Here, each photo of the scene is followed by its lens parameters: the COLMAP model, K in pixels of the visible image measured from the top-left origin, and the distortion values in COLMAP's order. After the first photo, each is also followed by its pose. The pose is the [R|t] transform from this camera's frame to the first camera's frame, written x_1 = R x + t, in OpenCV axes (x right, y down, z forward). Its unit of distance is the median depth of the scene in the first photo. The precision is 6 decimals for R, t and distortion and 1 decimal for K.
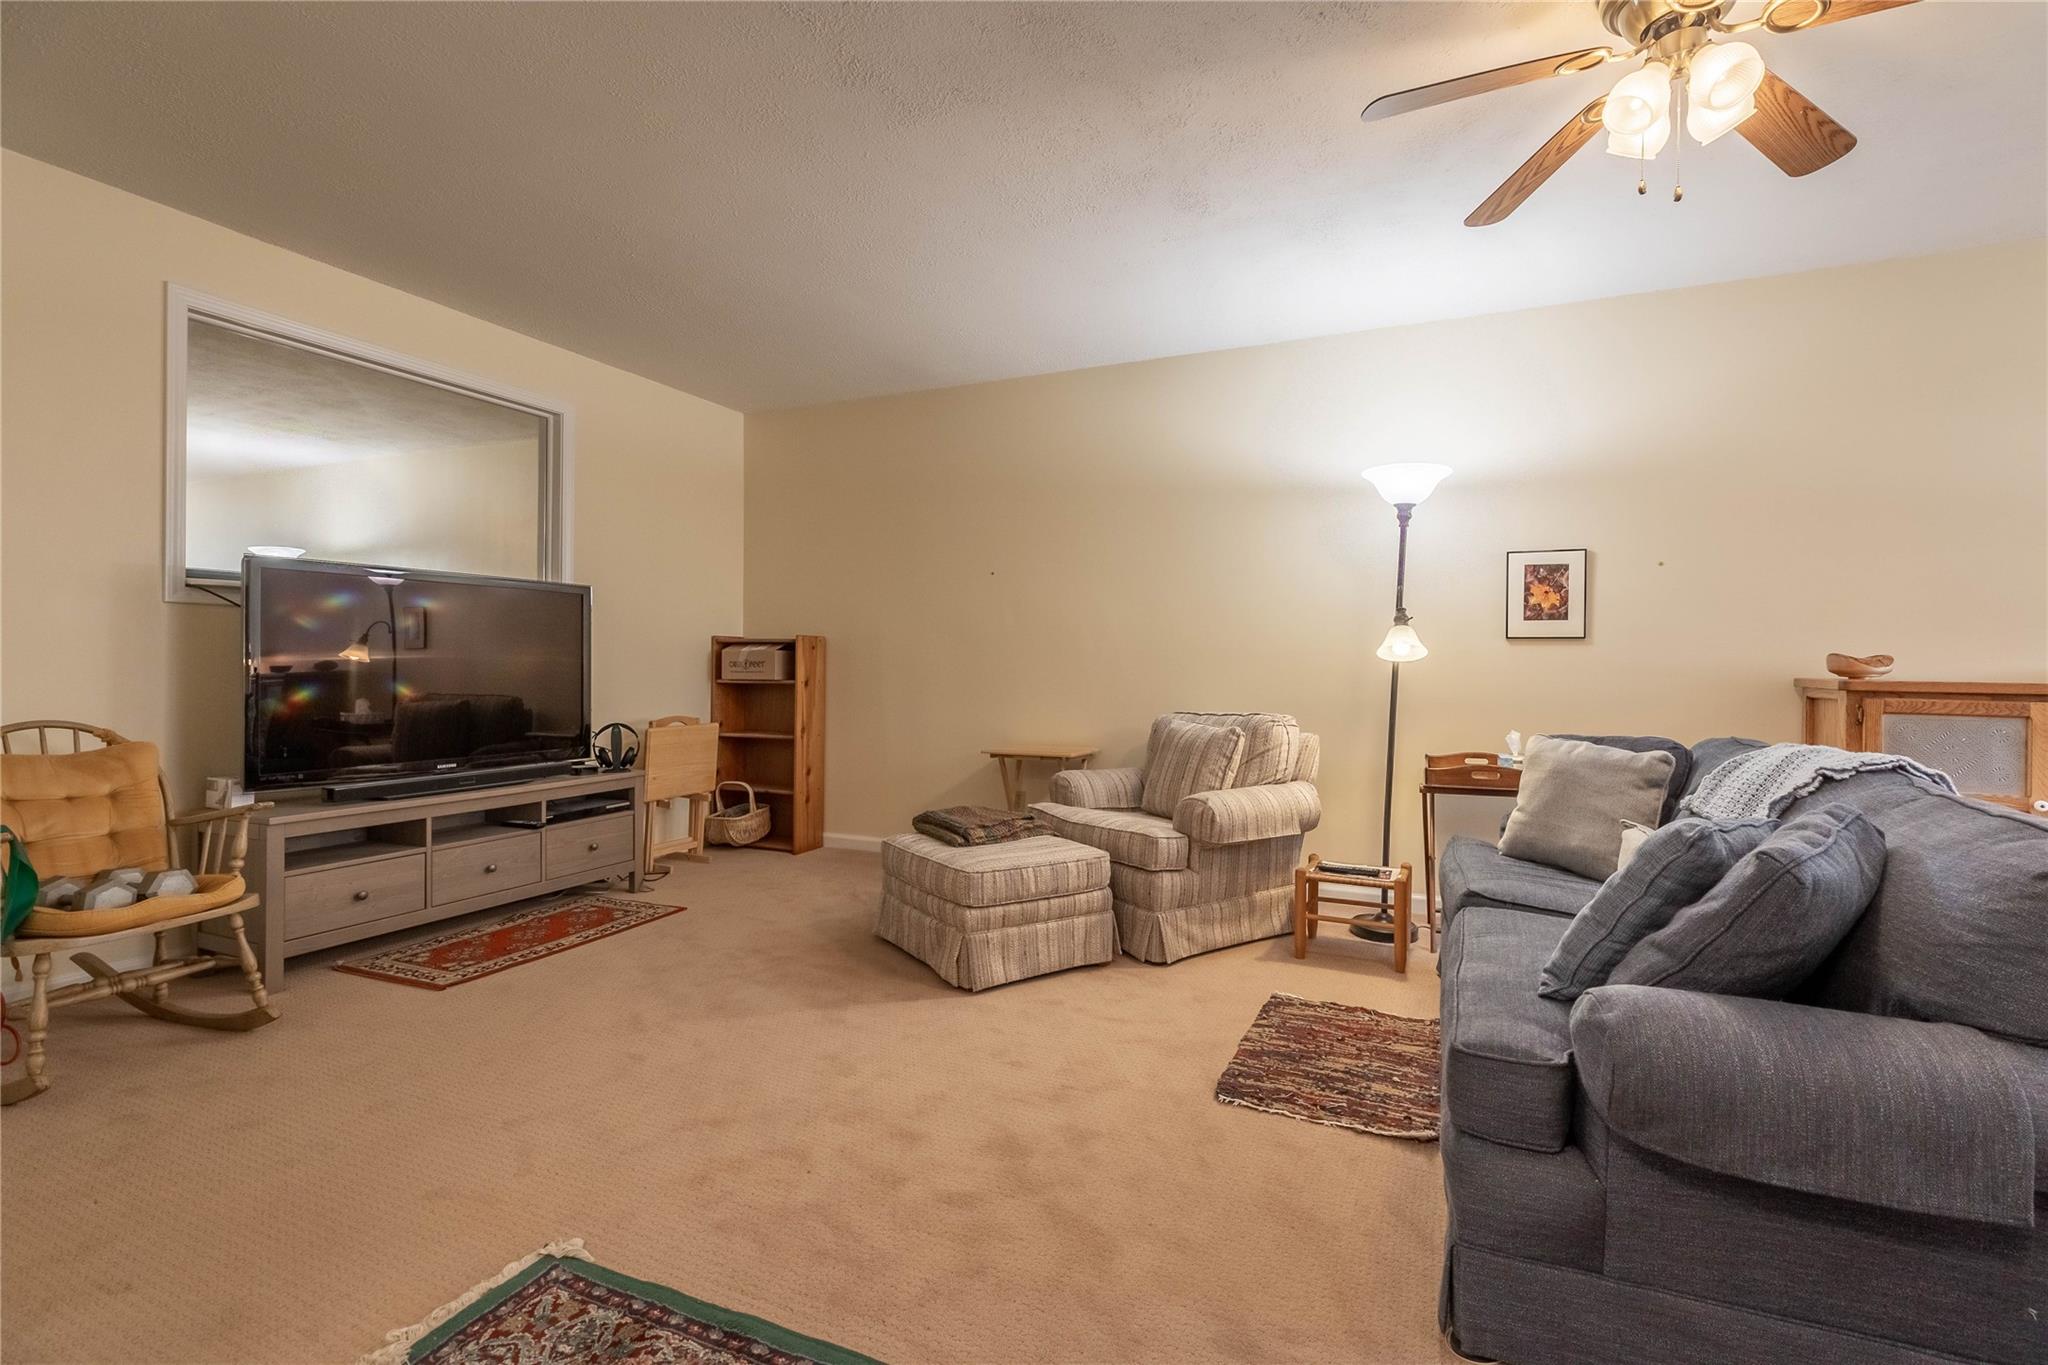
lens RADIAL K [[925.1, 0, 1036.8], [0, 925.1, 657.4], [0, 0, 1]] dist [0.005142, -0.000138]
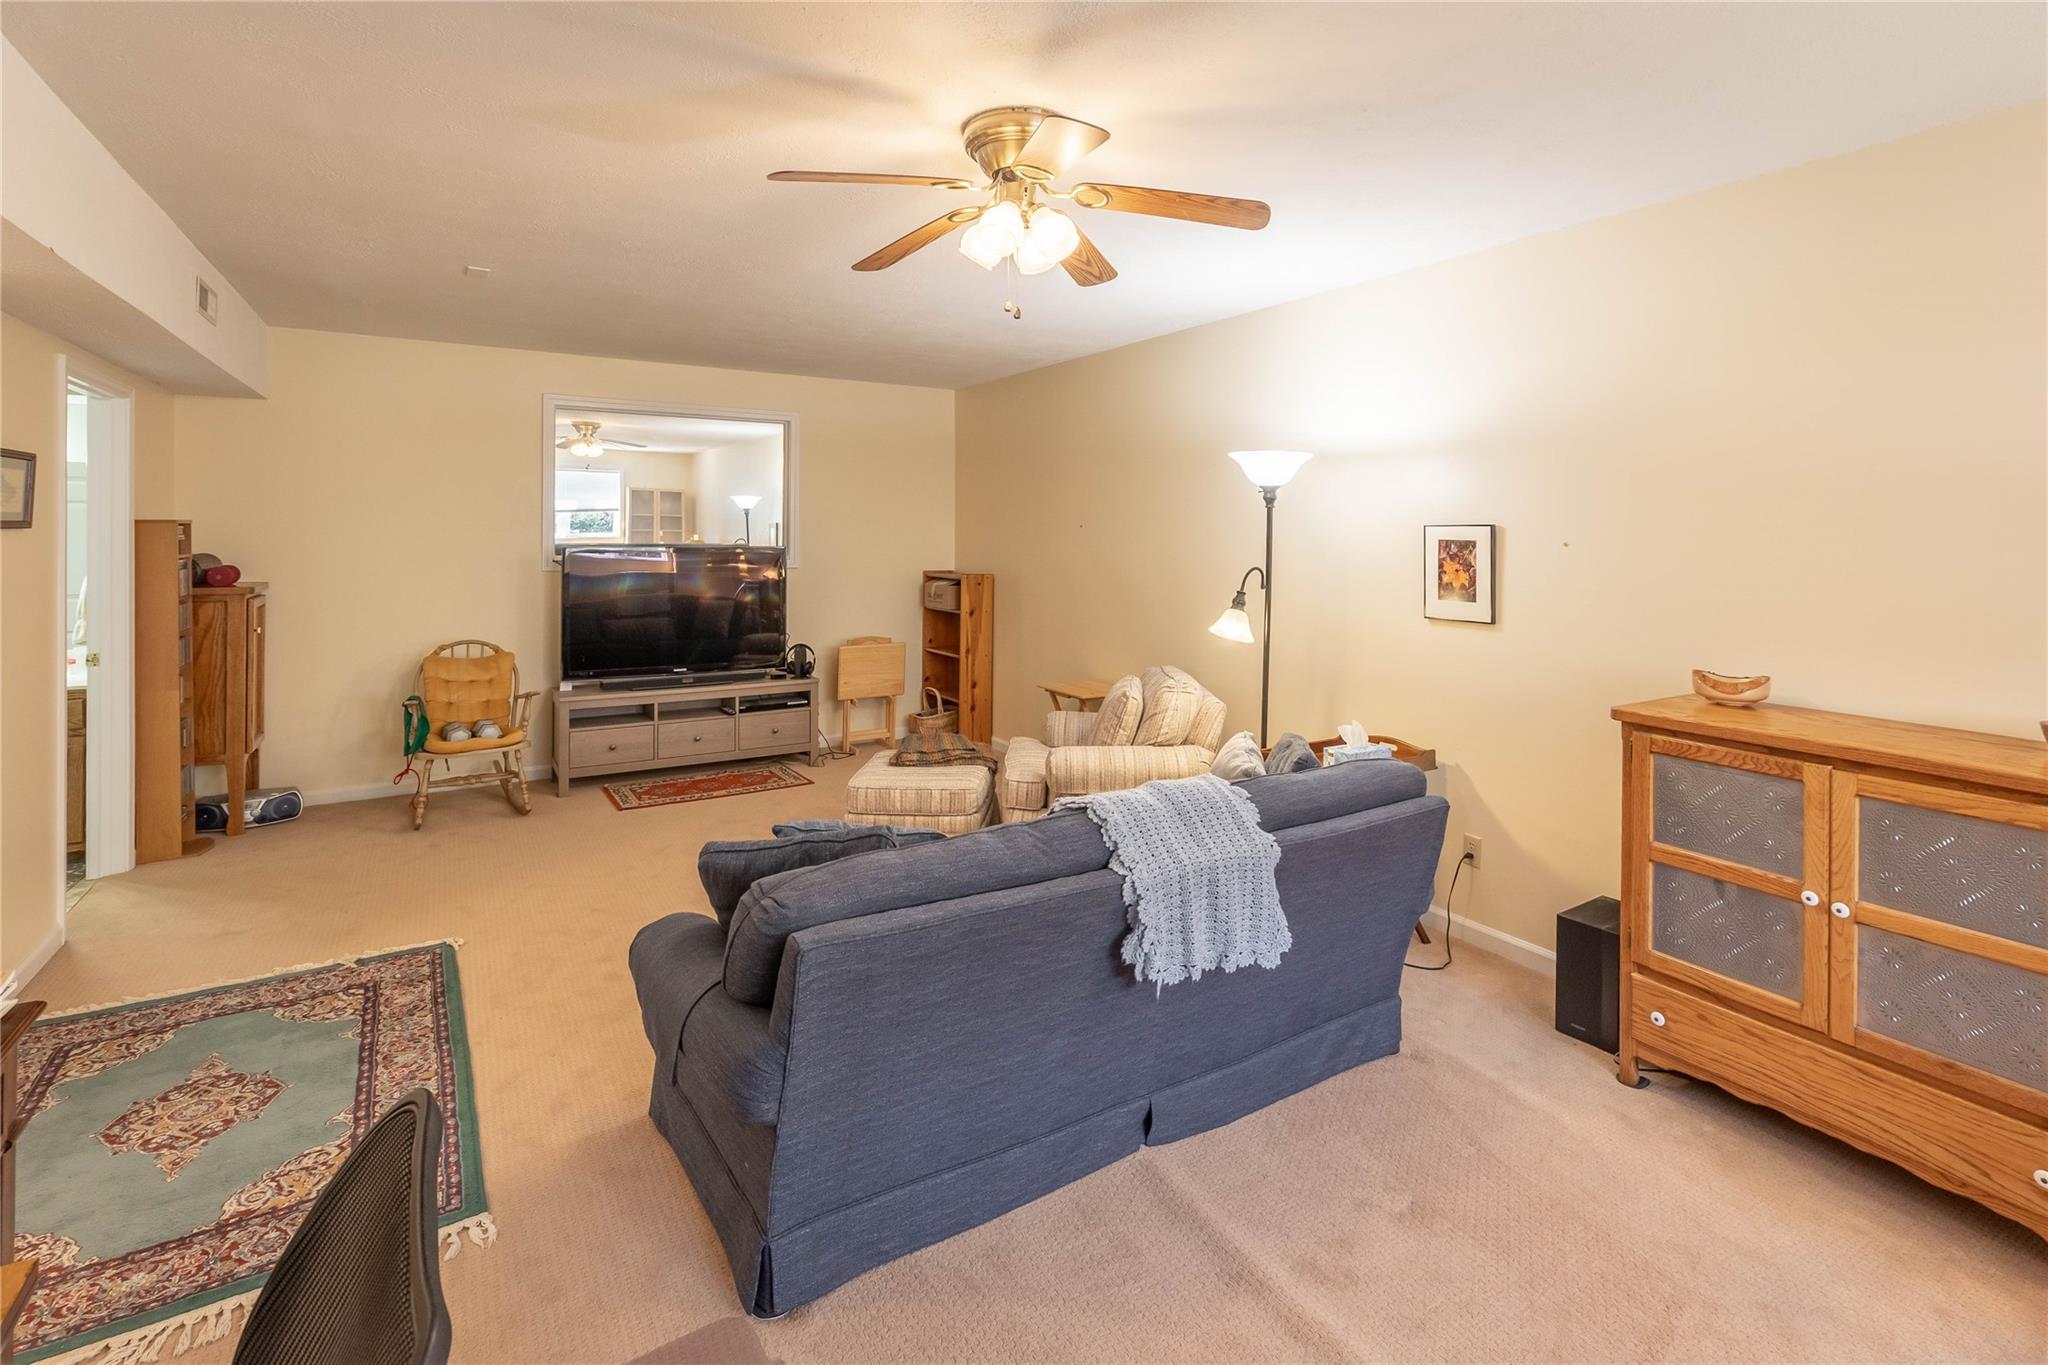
lens RADIAL K [[960.7, 0, 1027.5], [0, 960.7, 521.3], [0, 0, 1]] dist [-0.000830, 0.001031]
pose [[0.831553, -0.008646, -0.555378, 0.735979], [0.001958, 0.999918, -0.012634, -0.109499], [0.555442, 0.009418, 0.831502, -0.025979]]
